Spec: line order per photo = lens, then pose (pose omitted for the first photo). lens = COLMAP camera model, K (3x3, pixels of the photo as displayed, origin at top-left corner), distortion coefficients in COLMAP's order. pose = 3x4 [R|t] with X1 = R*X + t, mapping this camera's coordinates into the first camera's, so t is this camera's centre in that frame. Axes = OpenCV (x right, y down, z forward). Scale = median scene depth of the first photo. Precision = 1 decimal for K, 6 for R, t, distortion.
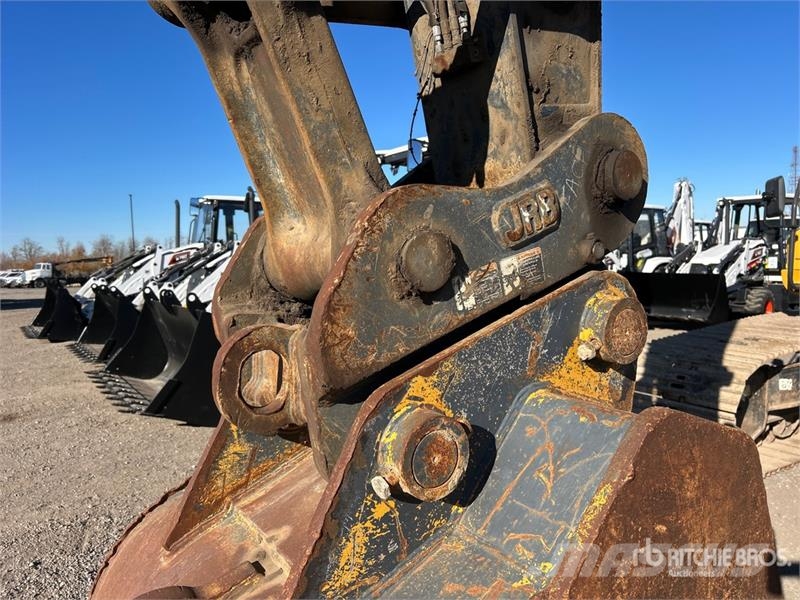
lens RADIAL K [[589.9, 0, 396.3], [0, 589.9, 300.5], [0, 0, 1]] dist [0.071384, -0.093130]
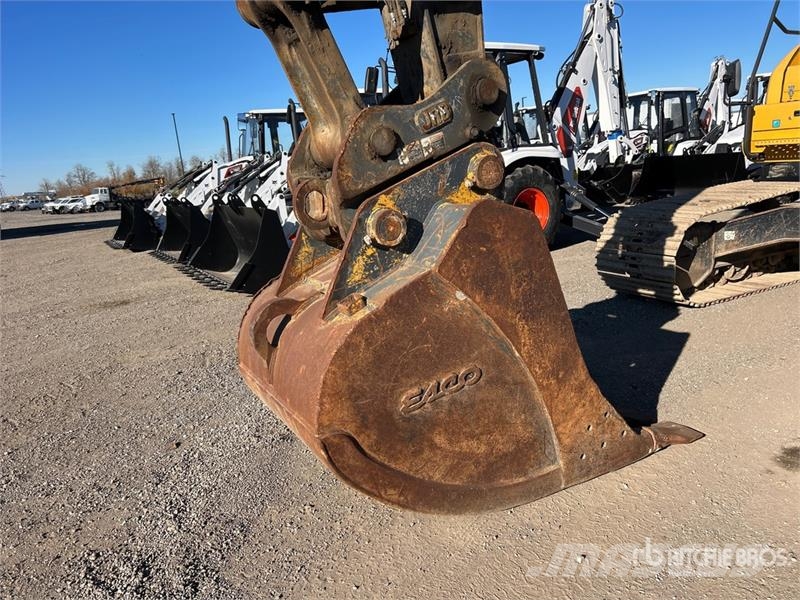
lens RADIAL K [[588.7, 0, 405.9], [0, 588.7, 299.4], [0, 0, 1]] dist [0.070114, -0.100852]
pose [[0.996200, -0.049033, -0.071984, 0.182929], [0.059600, 0.986444, 0.152894, 0.125493], [0.063512, -0.156603, 0.985617, -0.874566]]
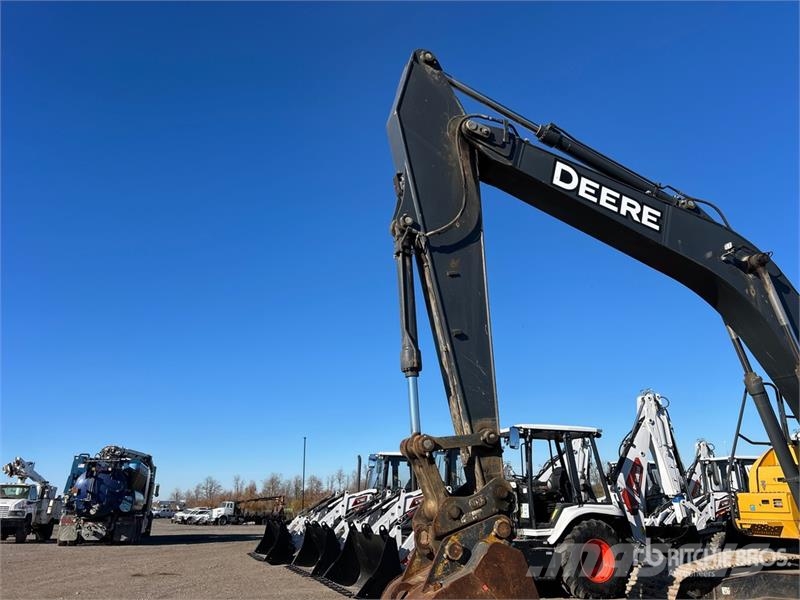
lens RADIAL K [[589.9, 0, 396.3], [0, 589.9, 300.5], [0, 0, 1]] dist [0.071384, -0.093130]
pose [[0.967611, -0.069990, -0.242551, 0.660581], [-0.028002, 0.925114, -0.378655, 0.145372], [0.250890, 0.373183, 0.893190, -3.122095]]
